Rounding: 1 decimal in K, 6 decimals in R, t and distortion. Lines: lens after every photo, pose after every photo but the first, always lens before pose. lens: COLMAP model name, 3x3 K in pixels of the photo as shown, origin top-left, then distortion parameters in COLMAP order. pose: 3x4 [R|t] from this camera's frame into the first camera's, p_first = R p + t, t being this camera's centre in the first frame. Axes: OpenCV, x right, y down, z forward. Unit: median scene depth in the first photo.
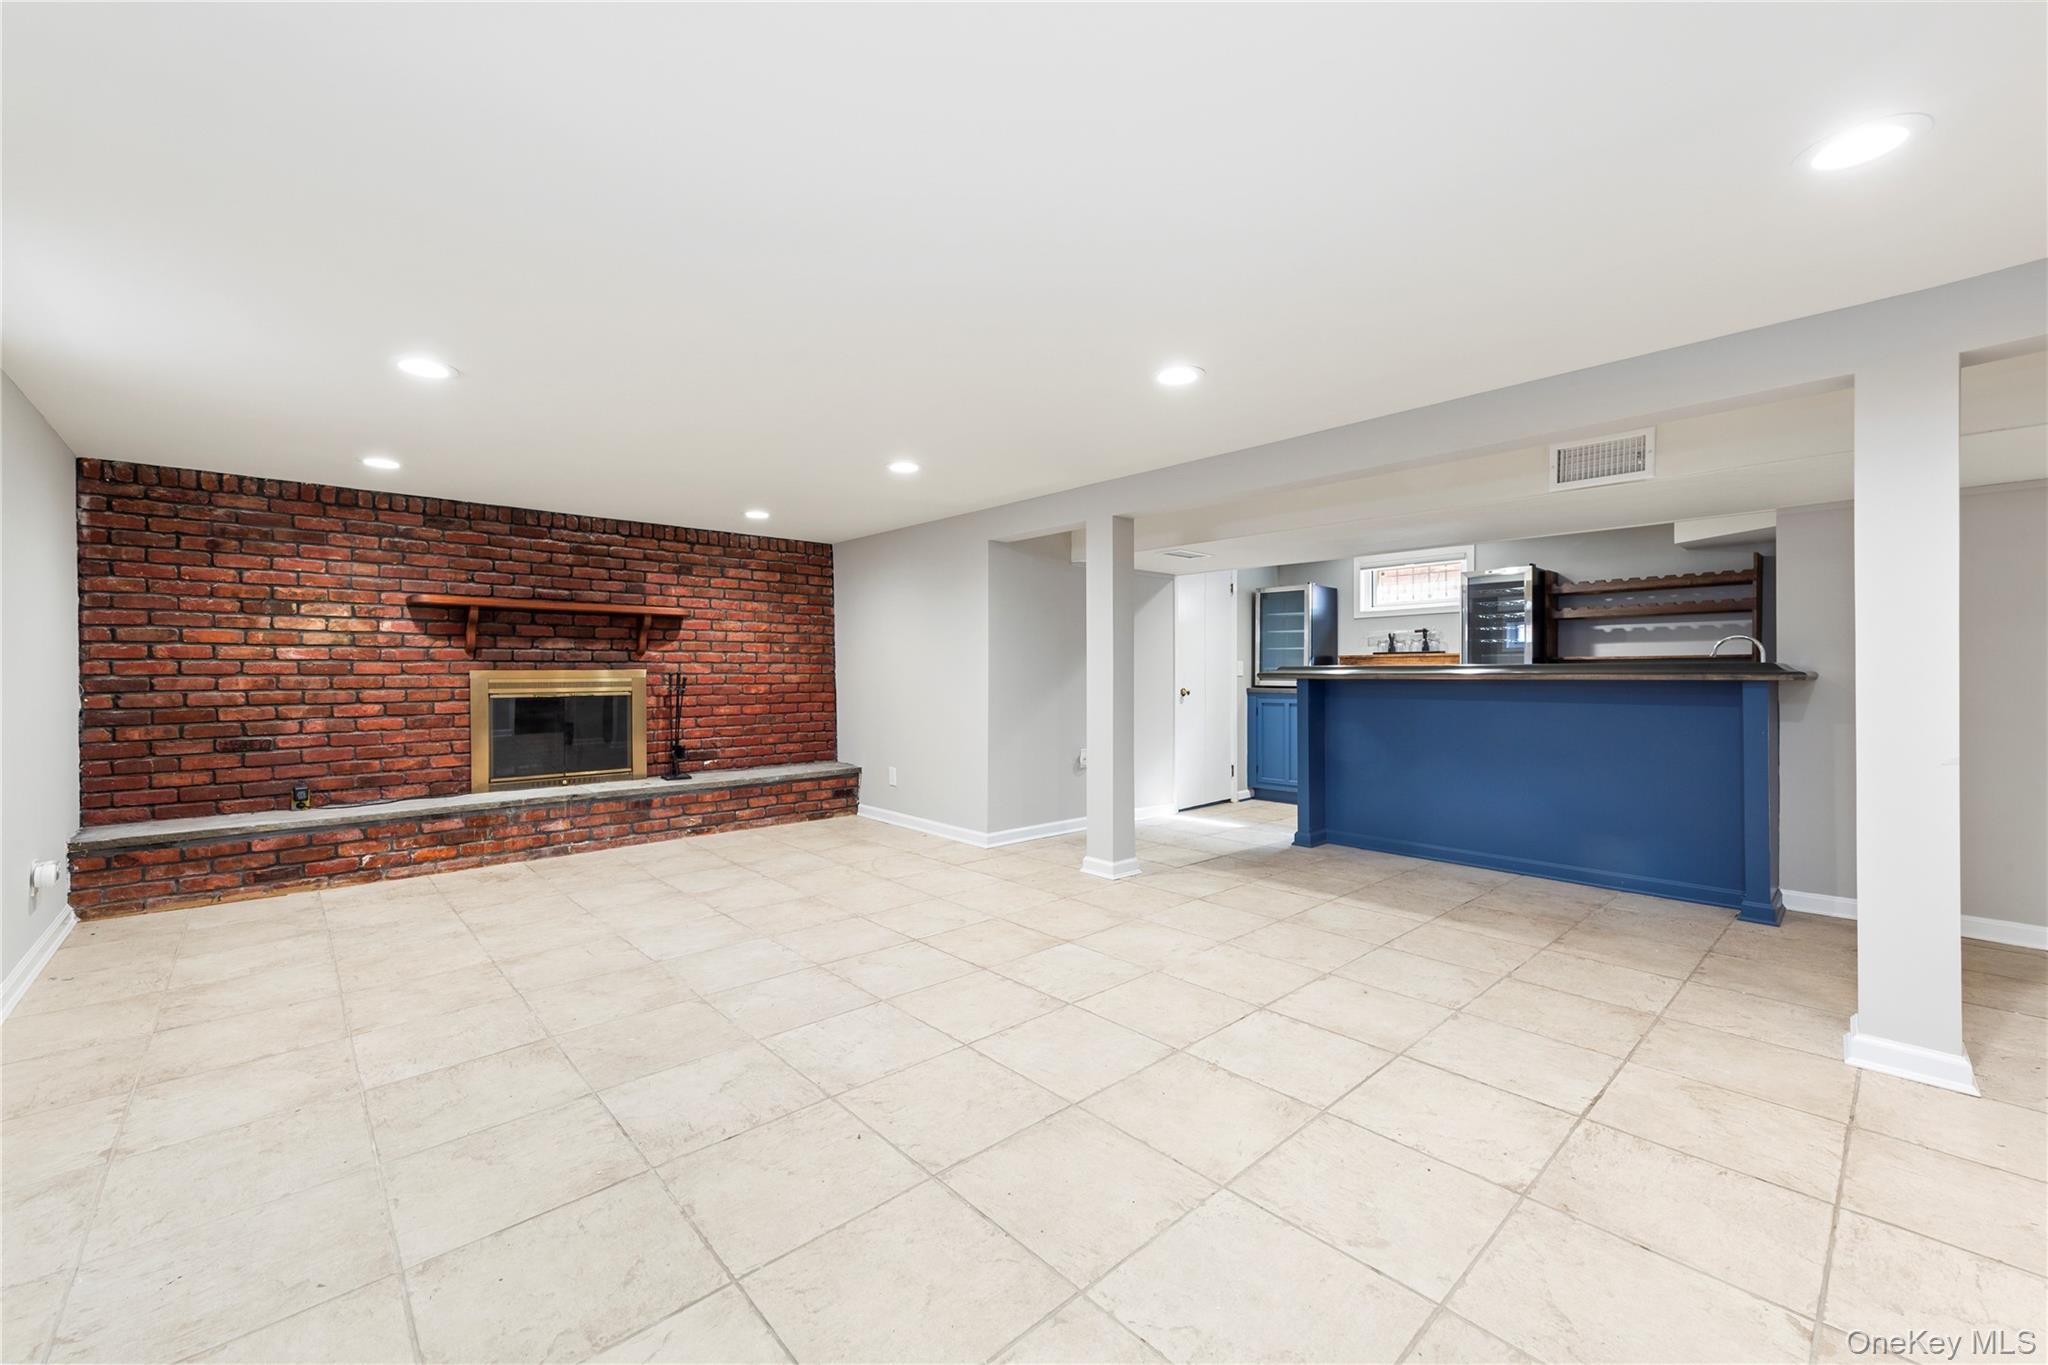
lens RADIAL K [[803.1, 0, 1024.0], [0, 803.1, 682.5], [0, 0, 1]] dist [-0.001040, -0.000138]
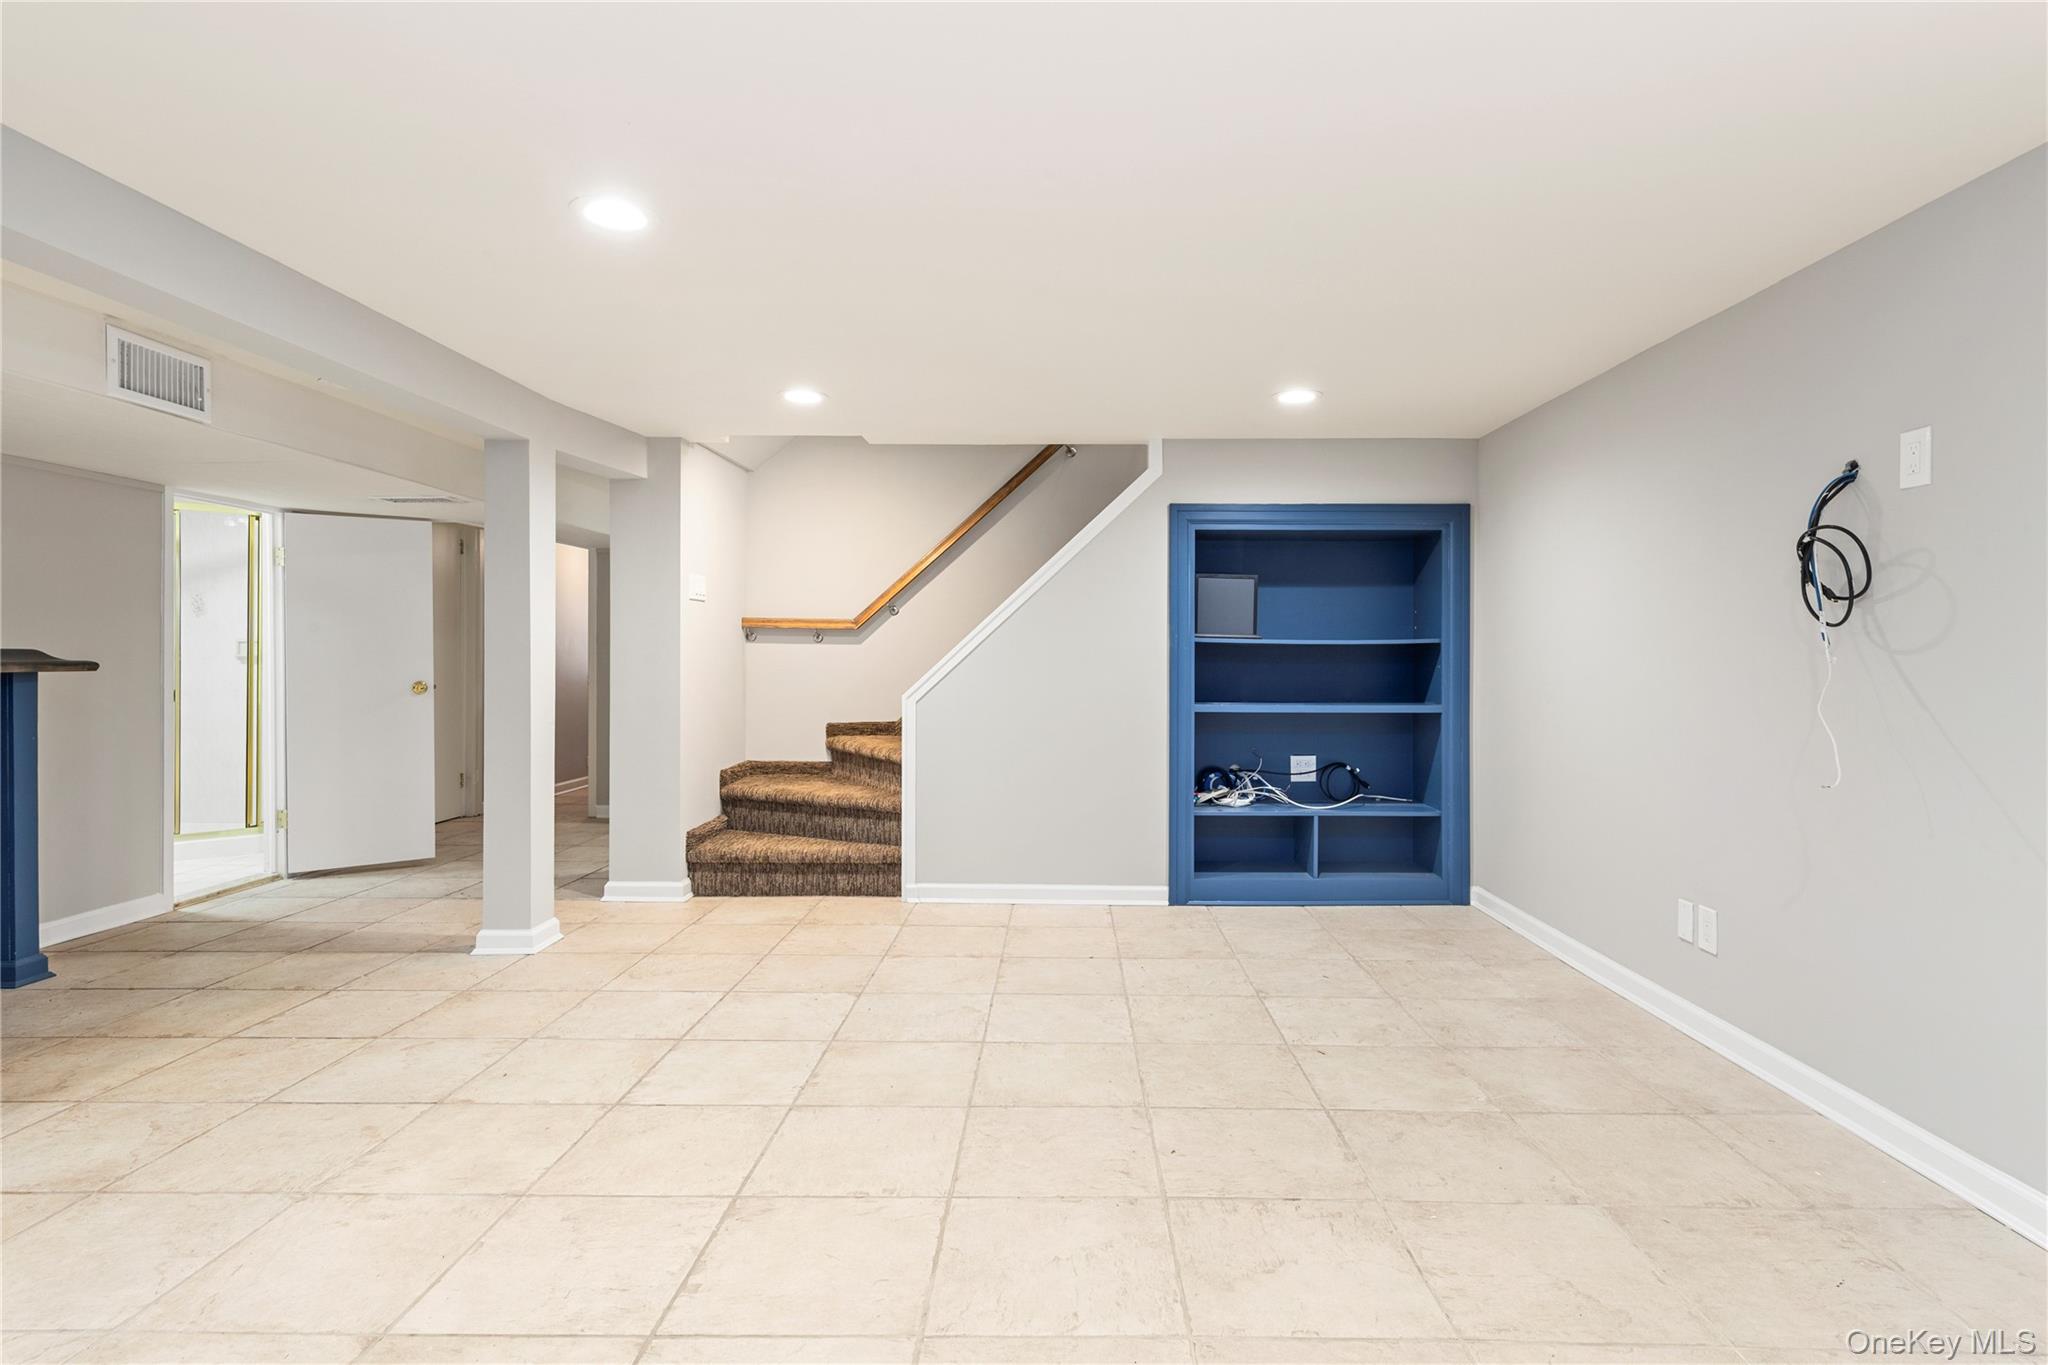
lens RADIAL K [[1066.3, 0, 1024.0], [0, 1066.3, 682.5], [0, 0, 1]] dist [0.000890, 0.000194]
pose [[-0.713601, -0.017325, 0.700338, -0.706496], [0.007346, 0.999454, 0.032209, -0.026959], [-0.700514, 0.028129, -0.713084, 1.483190]]
